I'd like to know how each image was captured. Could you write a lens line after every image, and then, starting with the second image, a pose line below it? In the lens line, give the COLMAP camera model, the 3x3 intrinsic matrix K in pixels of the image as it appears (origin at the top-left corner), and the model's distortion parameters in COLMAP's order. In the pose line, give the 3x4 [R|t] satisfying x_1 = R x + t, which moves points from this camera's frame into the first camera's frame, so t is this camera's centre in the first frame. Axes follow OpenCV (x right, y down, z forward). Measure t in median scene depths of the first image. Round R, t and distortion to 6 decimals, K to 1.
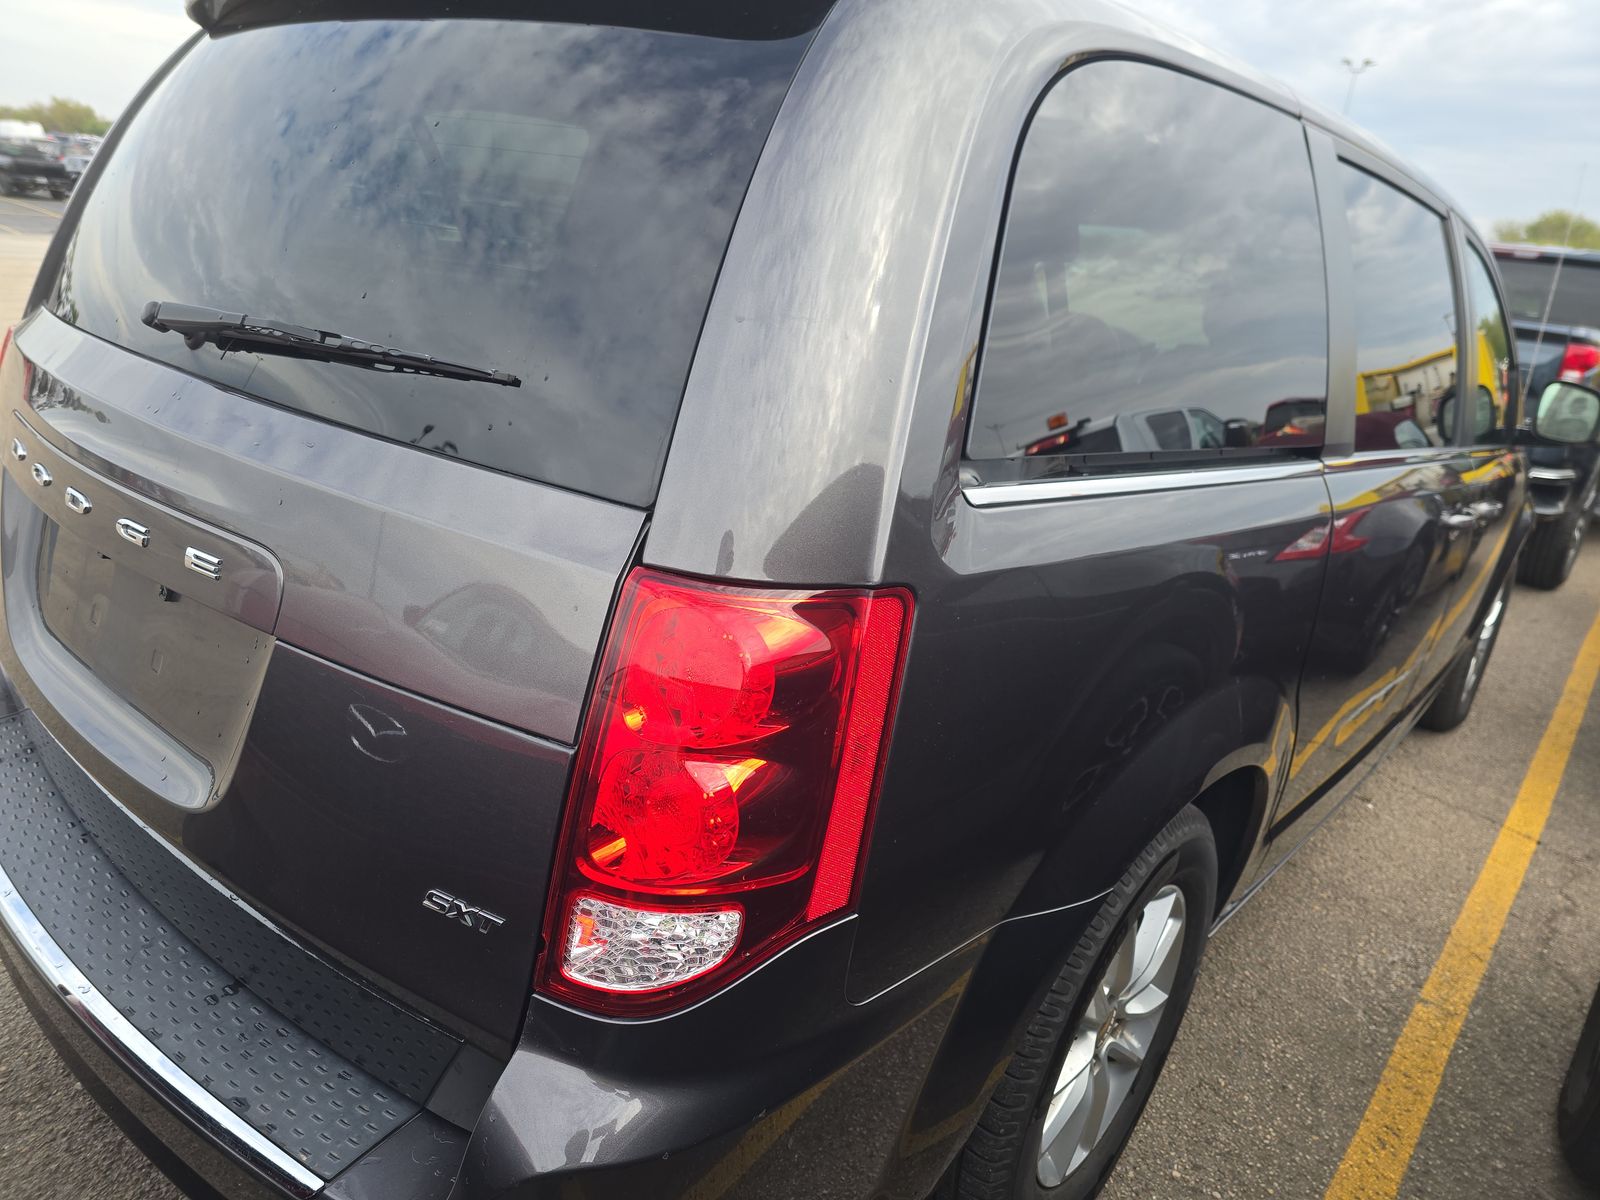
lens RADIAL K [[1043.4, 0, 804.1], [0, 1043.4, 606.5], [0, 0, 1]] dist [0.039850, -0.038024]
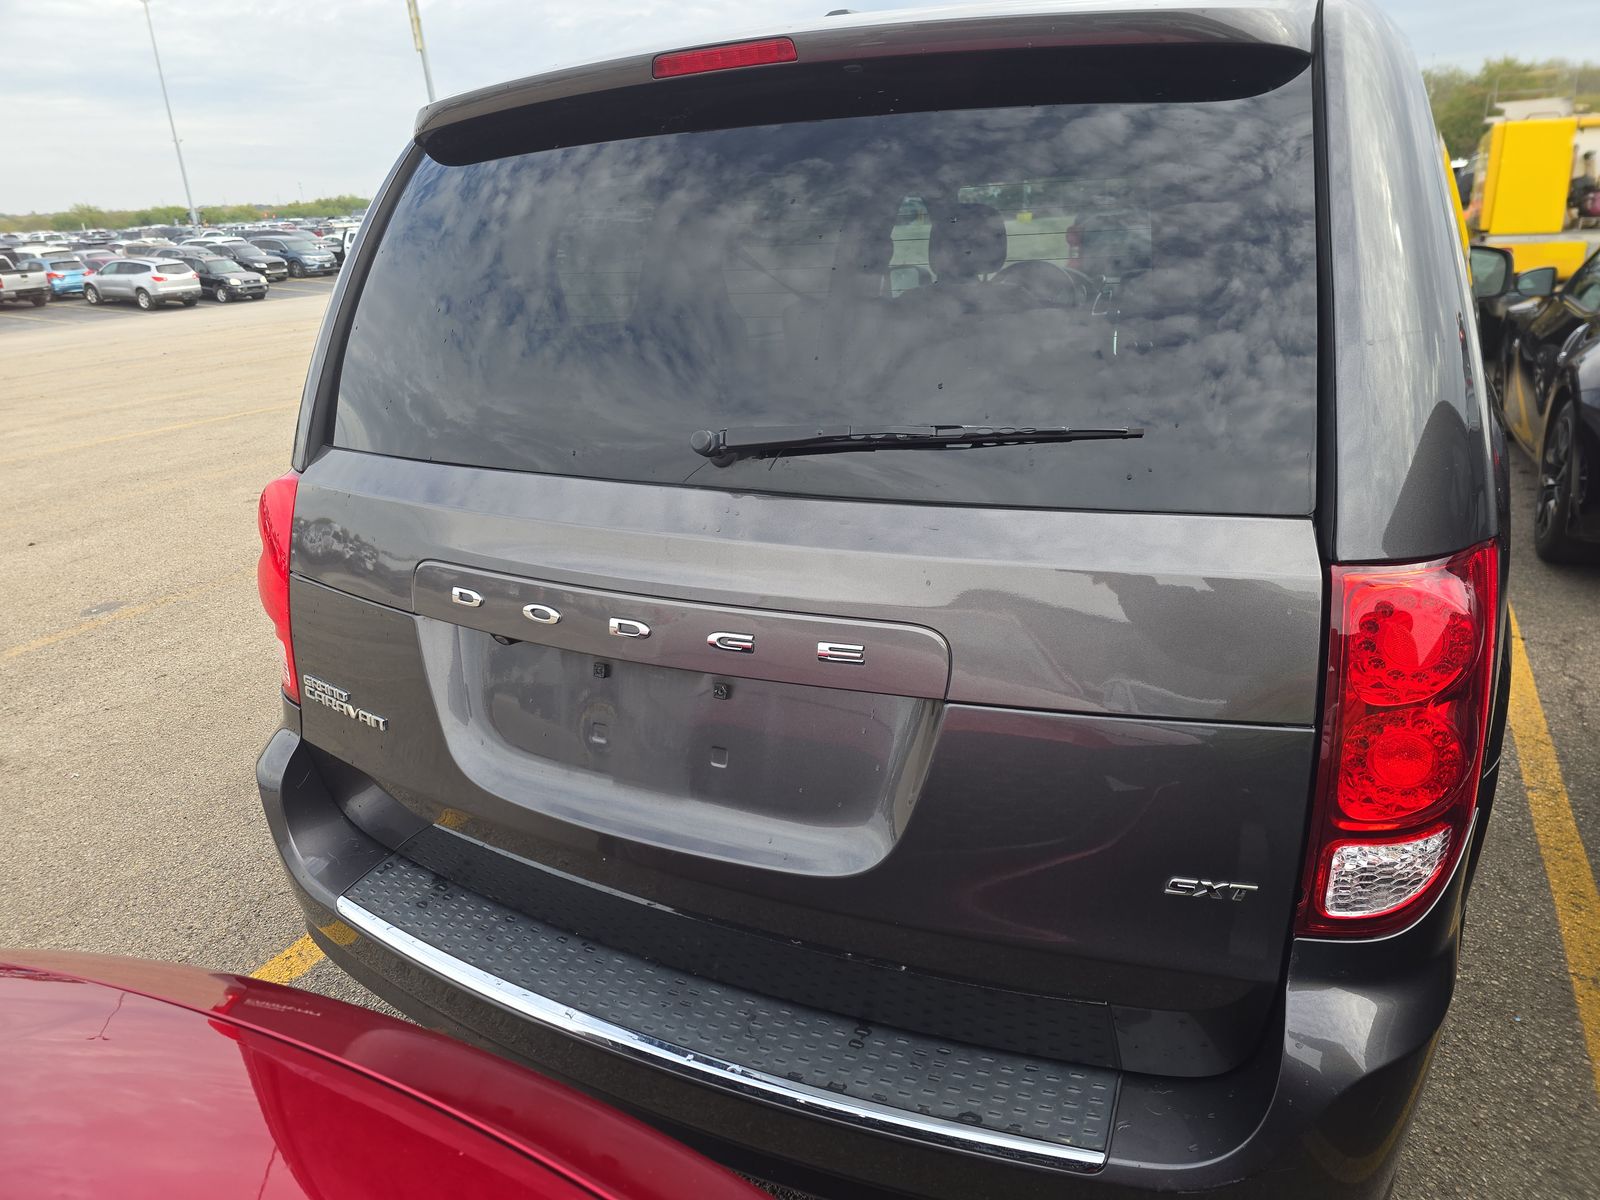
lens RADIAL K [[1043.4, 0, 801.4], [0, 1043.4, 589.3], [0, 0, 1]] dist [0.039850, -0.038024]
pose [[0.961282, -0.220645, 0.165083, -0.391791], [0.216585, 0.975341, 0.042437, -0.081730], [-0.170376, -0.005039, 0.985366, -0.033623]]
